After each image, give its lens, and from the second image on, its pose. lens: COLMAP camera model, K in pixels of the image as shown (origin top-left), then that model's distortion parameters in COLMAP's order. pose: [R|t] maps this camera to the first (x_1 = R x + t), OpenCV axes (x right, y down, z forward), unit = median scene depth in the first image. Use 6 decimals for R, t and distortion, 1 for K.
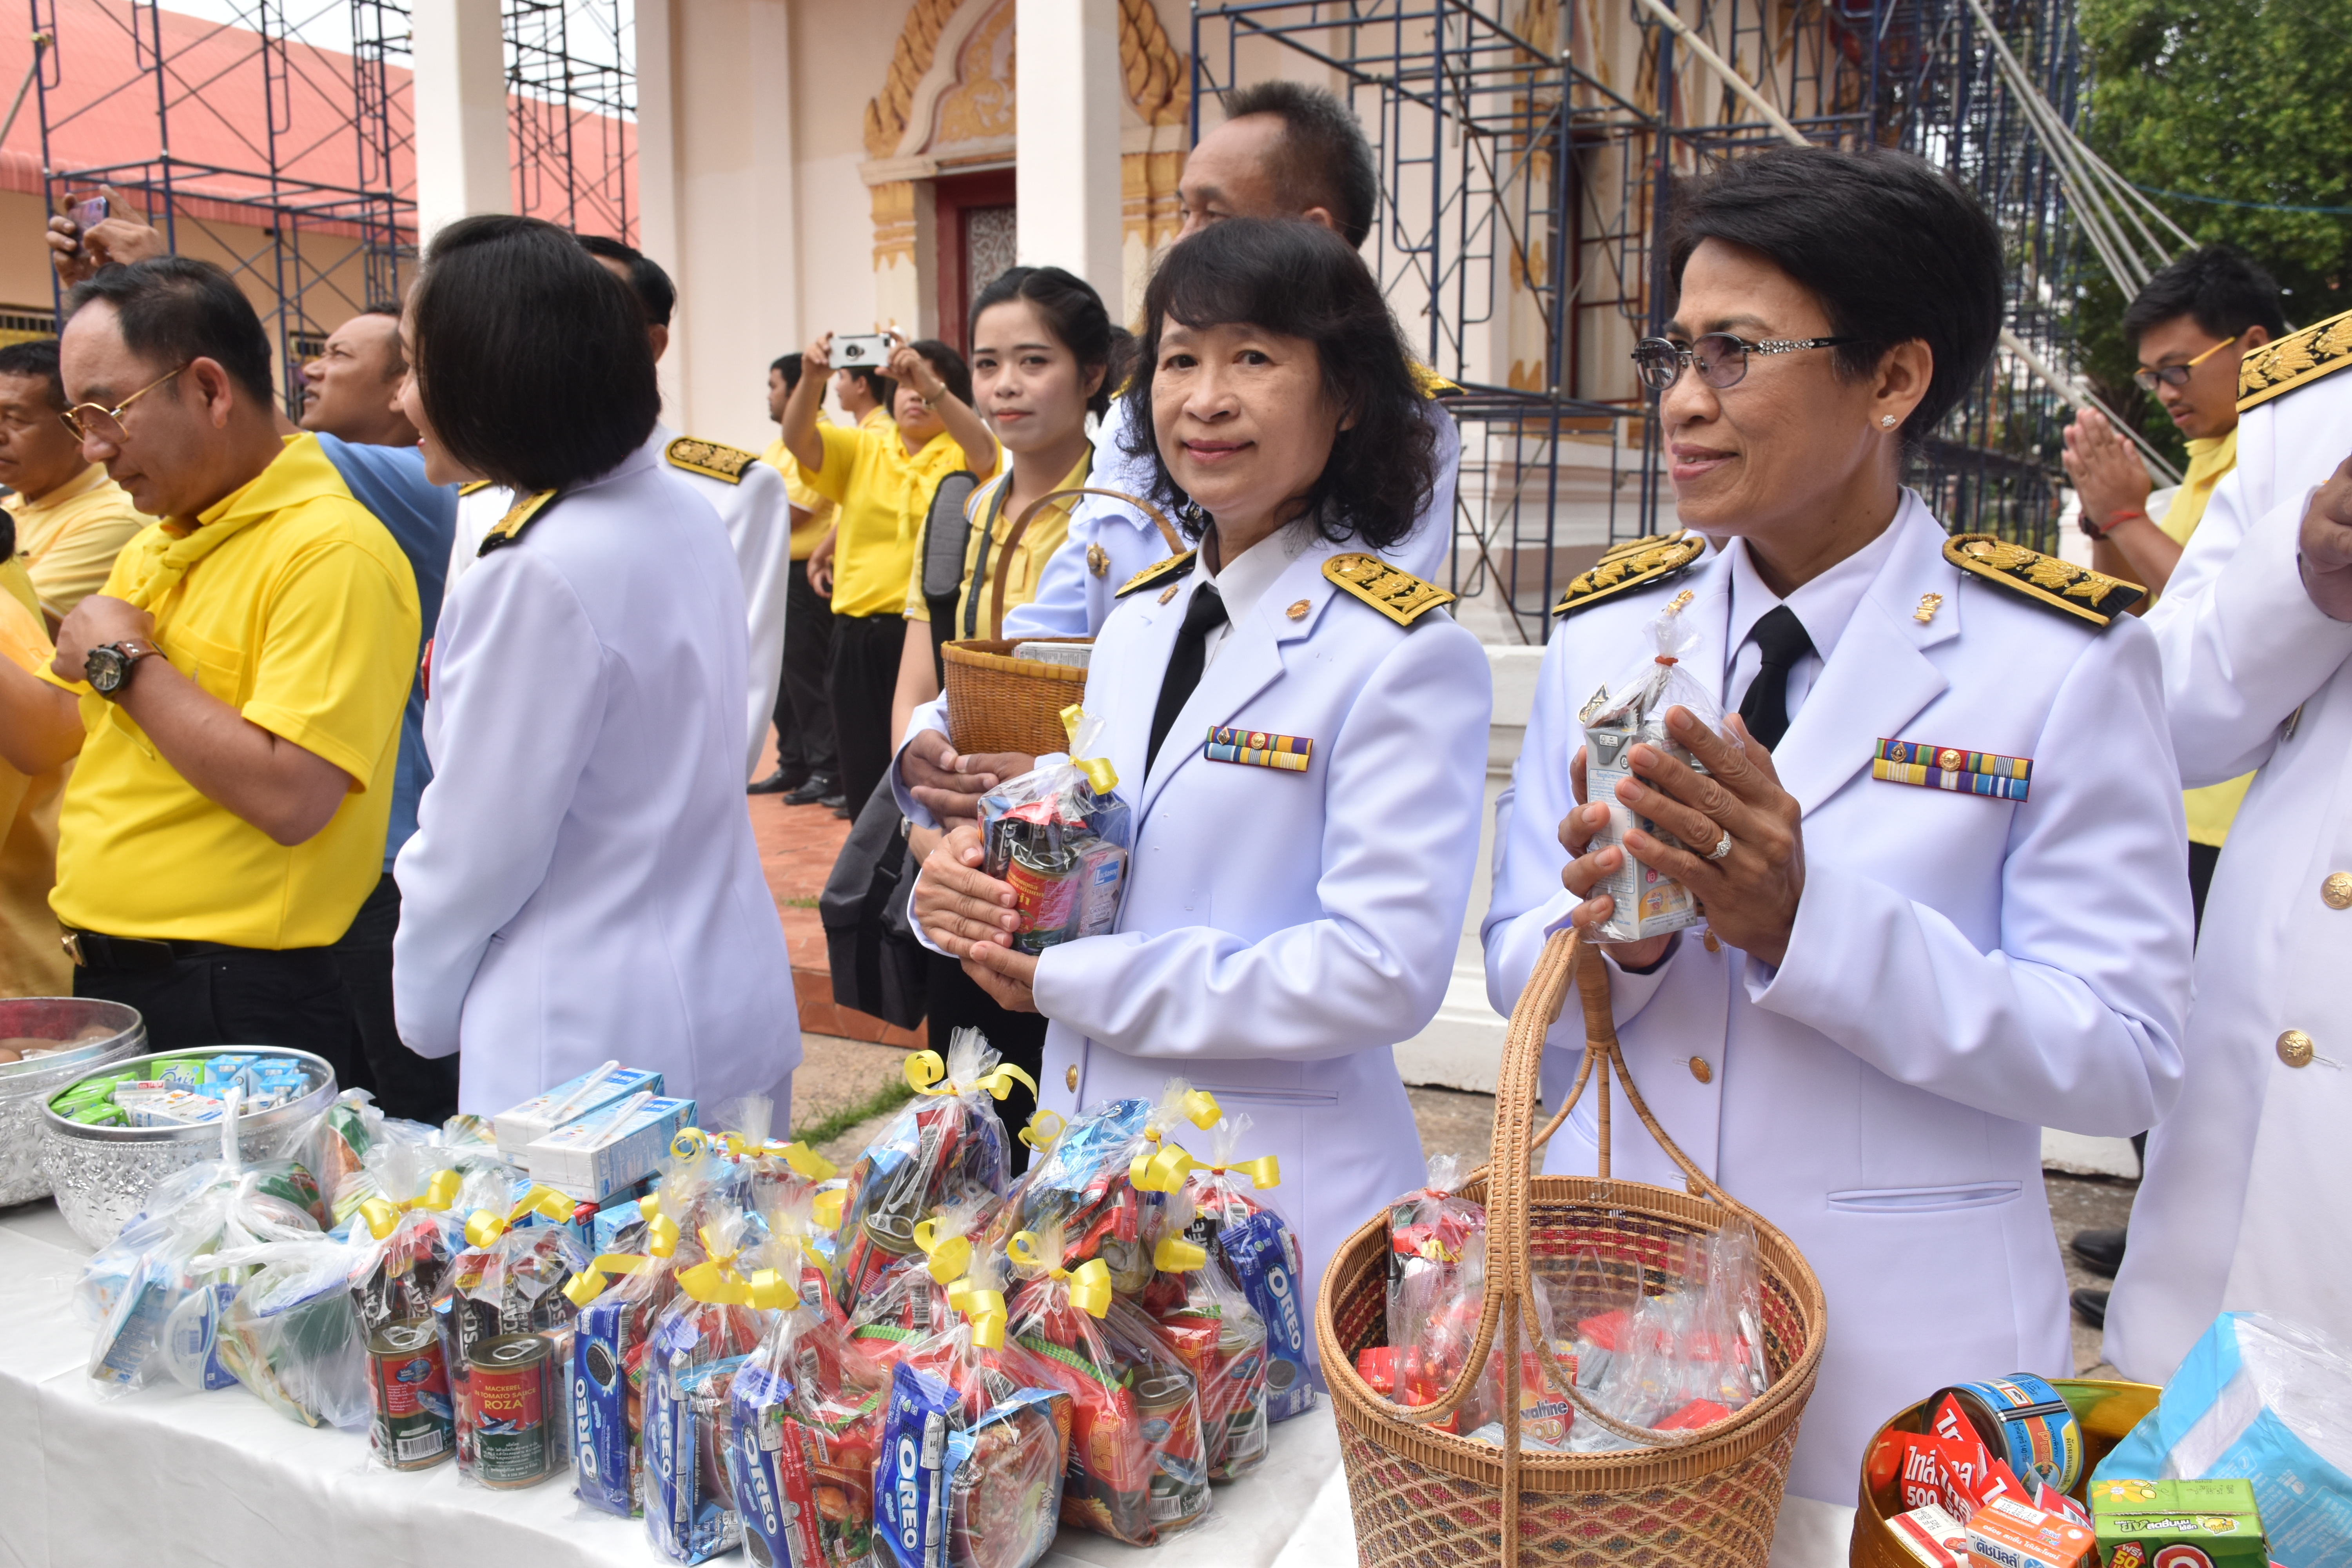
lens RADIAL K [[2042.5, 0, 1160.8], [0, 2042.5, 781.6], [0, 0, 1]] dist [-0.021640, 0.021178]
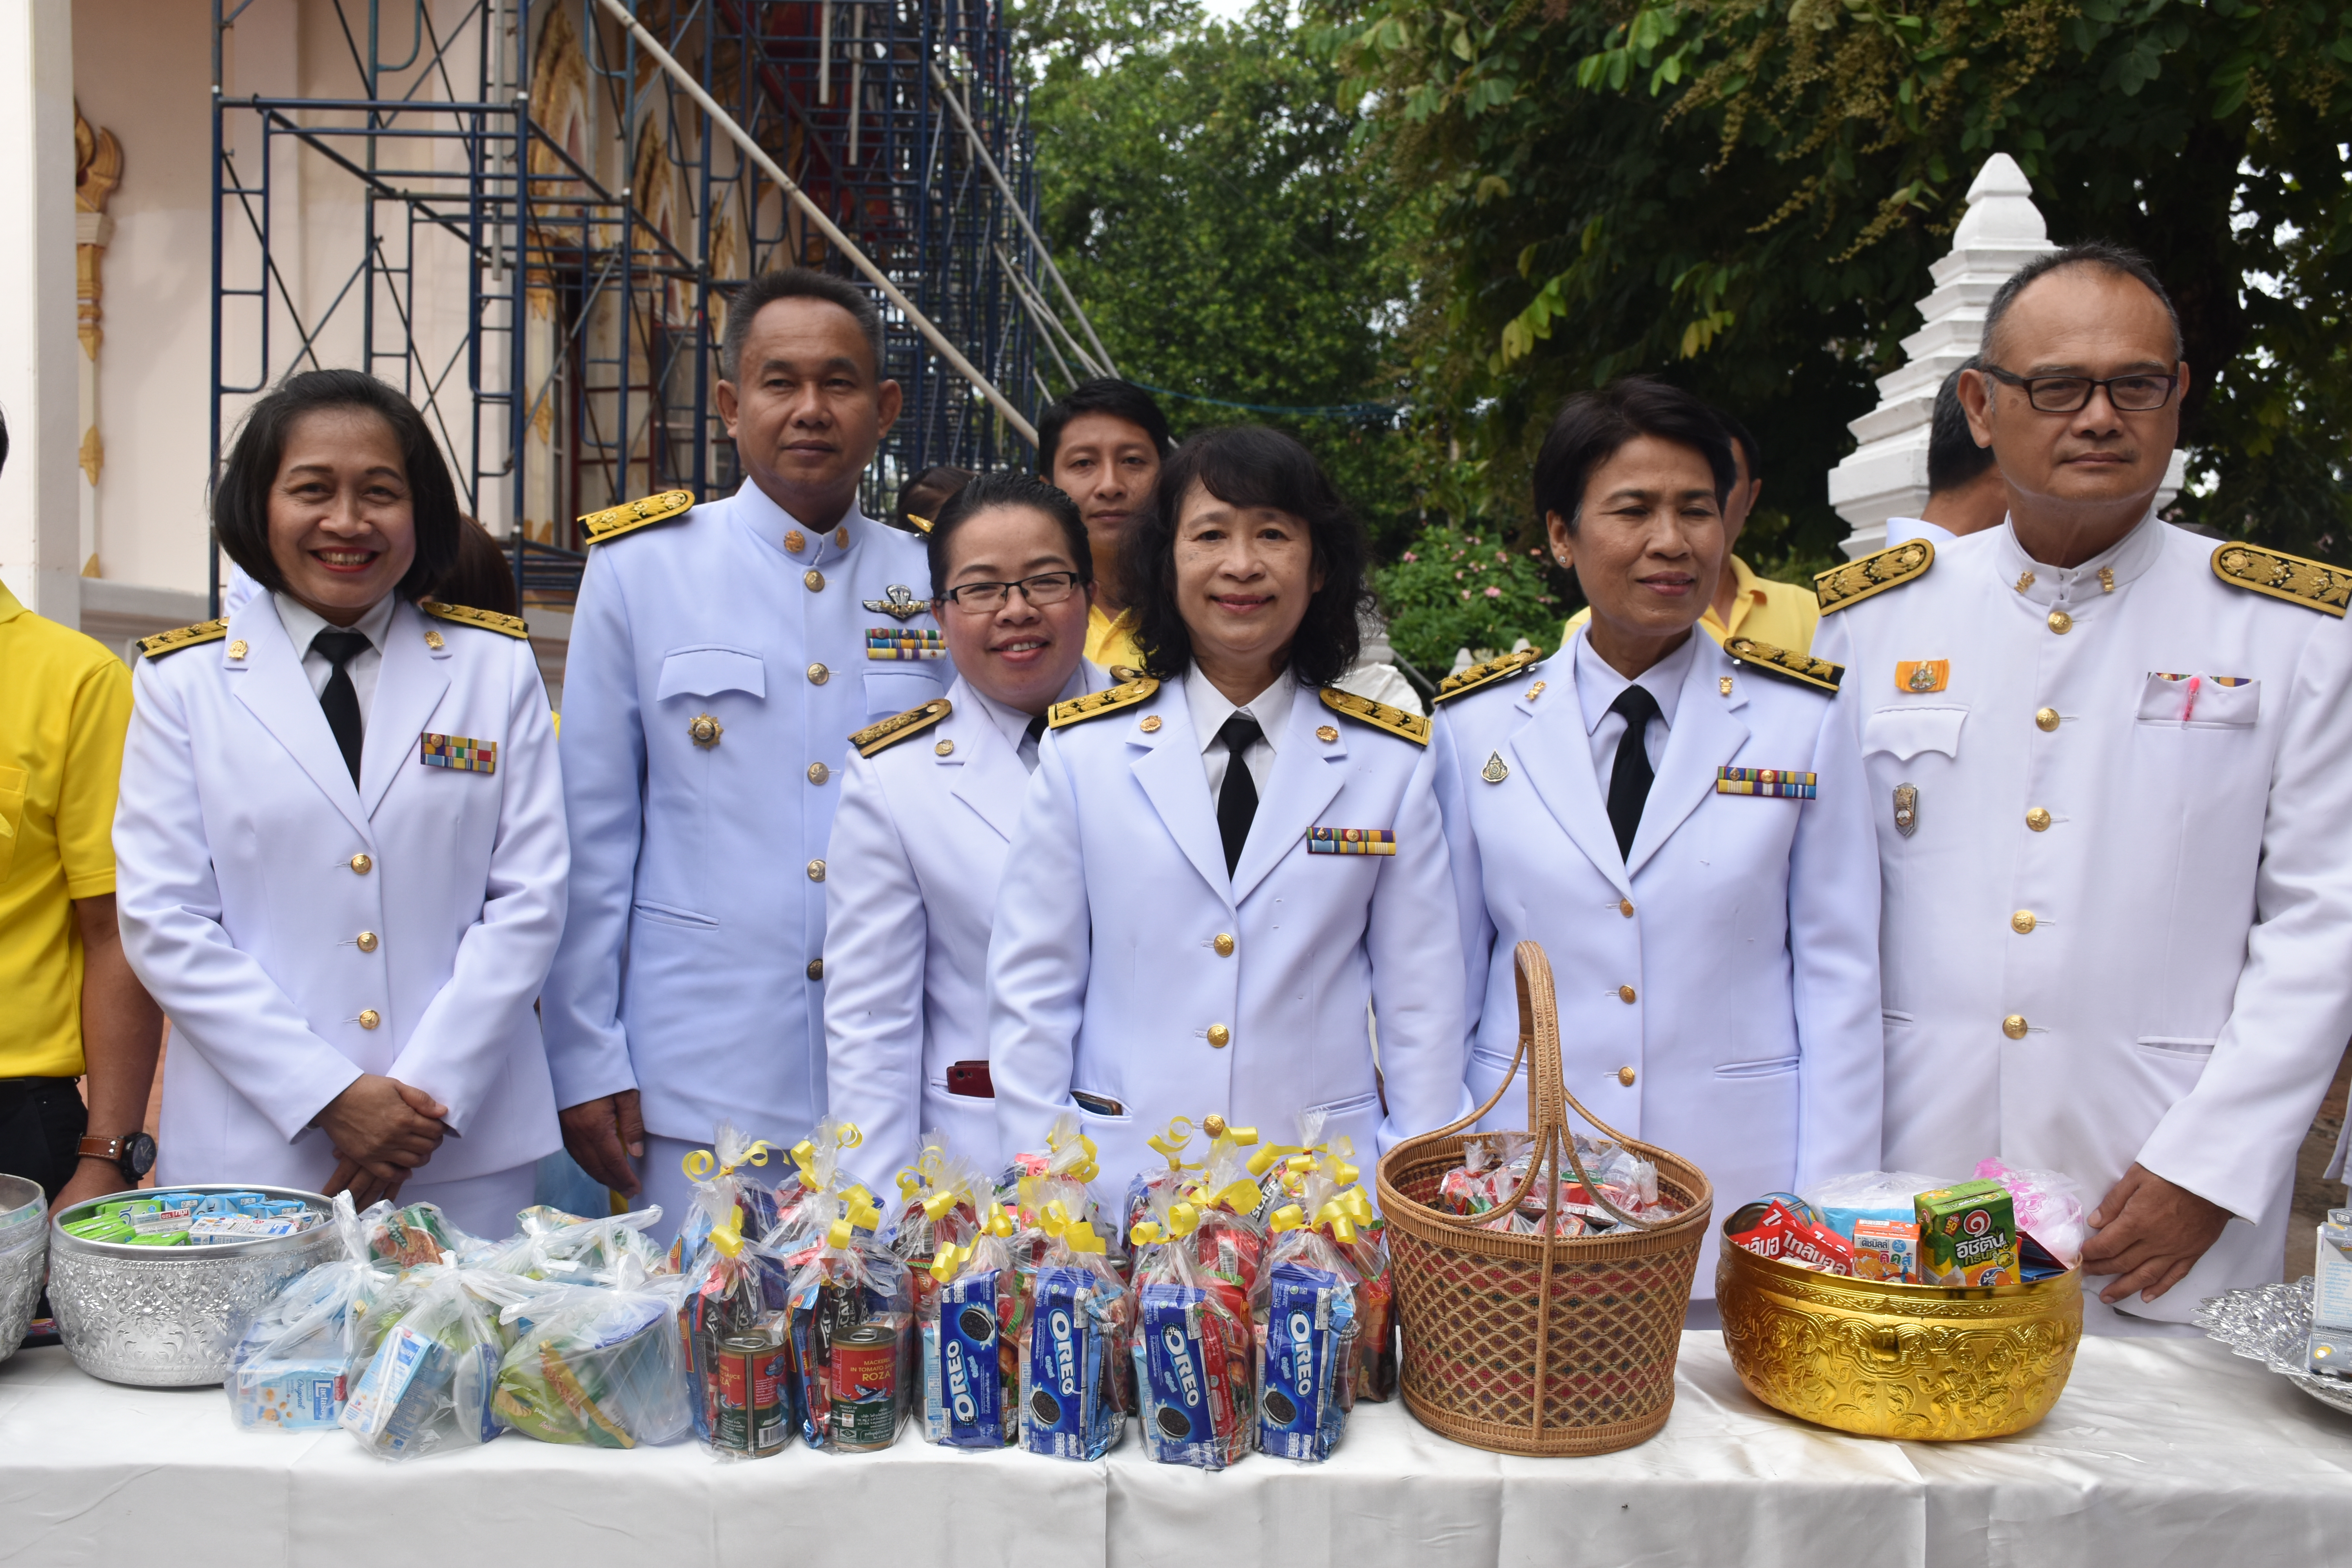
lens RADIAL K [[2457.8, 0, 1176.0], [0, 2457.8, 784.0], [0, 0, 1]] dist [0.012152, -0.010031]
pose [[0.878343, -0.002571, 0.478025, -0.112706], [0.049679, 0.995062, -0.085930, 0.012059], [-0.475443, 0.099224, 0.874133, -0.050757]]
